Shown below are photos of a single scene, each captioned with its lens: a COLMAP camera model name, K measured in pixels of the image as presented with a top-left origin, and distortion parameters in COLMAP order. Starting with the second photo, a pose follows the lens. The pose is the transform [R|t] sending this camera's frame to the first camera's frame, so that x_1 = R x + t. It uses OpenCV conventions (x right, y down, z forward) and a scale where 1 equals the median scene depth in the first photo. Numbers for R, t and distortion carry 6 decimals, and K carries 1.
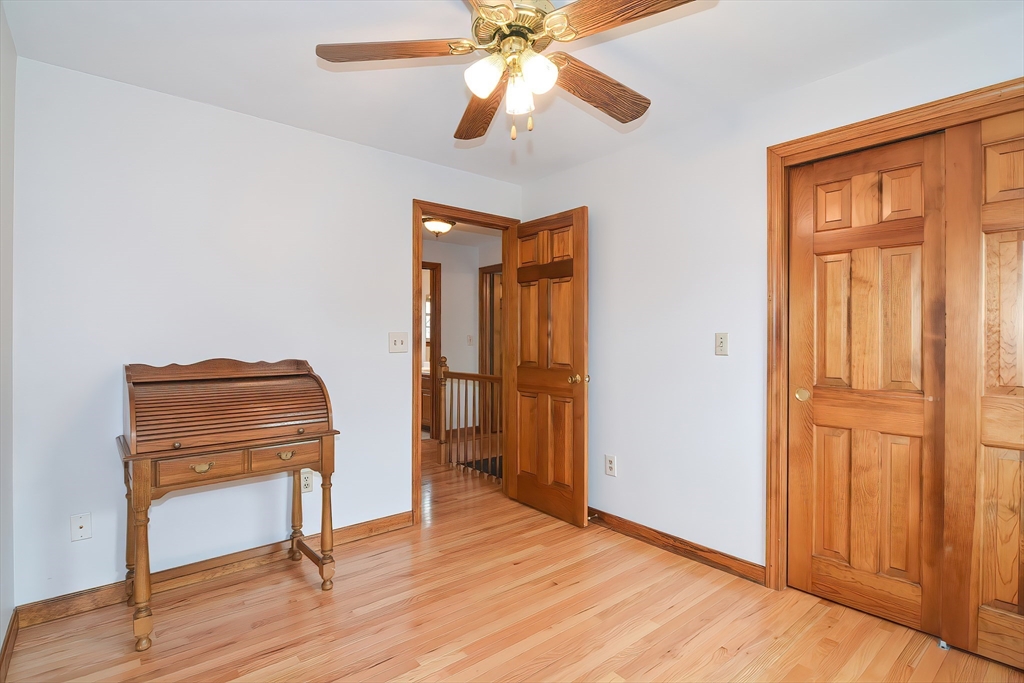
lens RADIAL K [[498.7, 0, 509.8], [0, 498.7, 337.8], [0, 0, 1]] dist [0.004201, -0.001024]
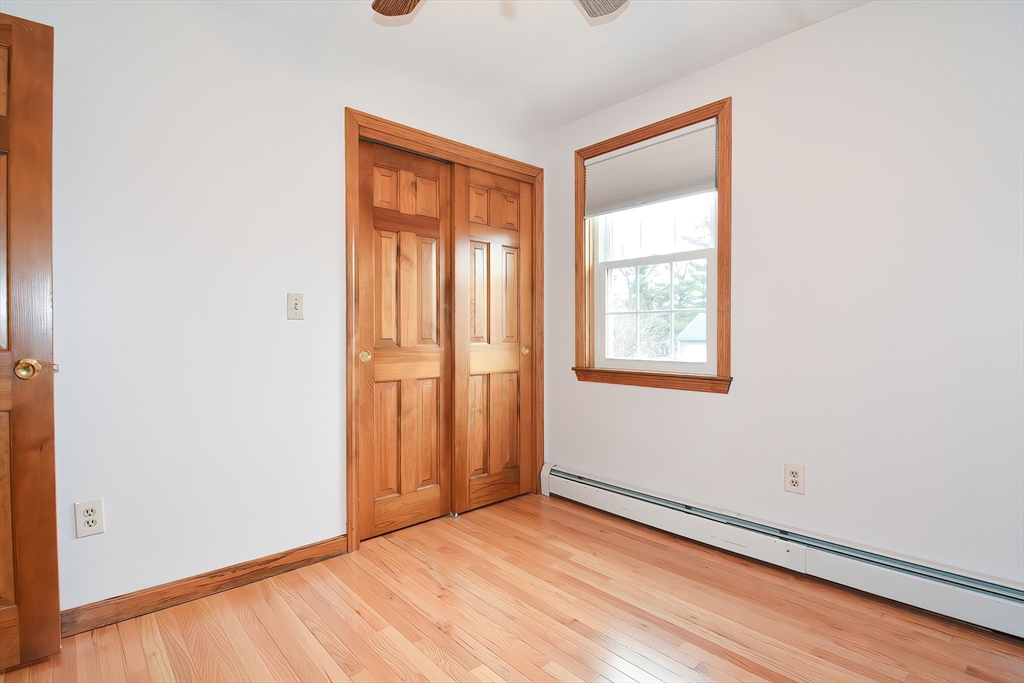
lens RADIAL K [[498.7, 0, 509.8], [0, 498.7, 337.8], [0, 0, 1]] dist [0.004201, -0.001024]
pose [[-0.024216, -0.007948, 0.999675, -0.525033], [0.001367, 0.999967, 0.007983, 0.071287], [-0.999706, 0.001560, -0.024204, 0.772621]]
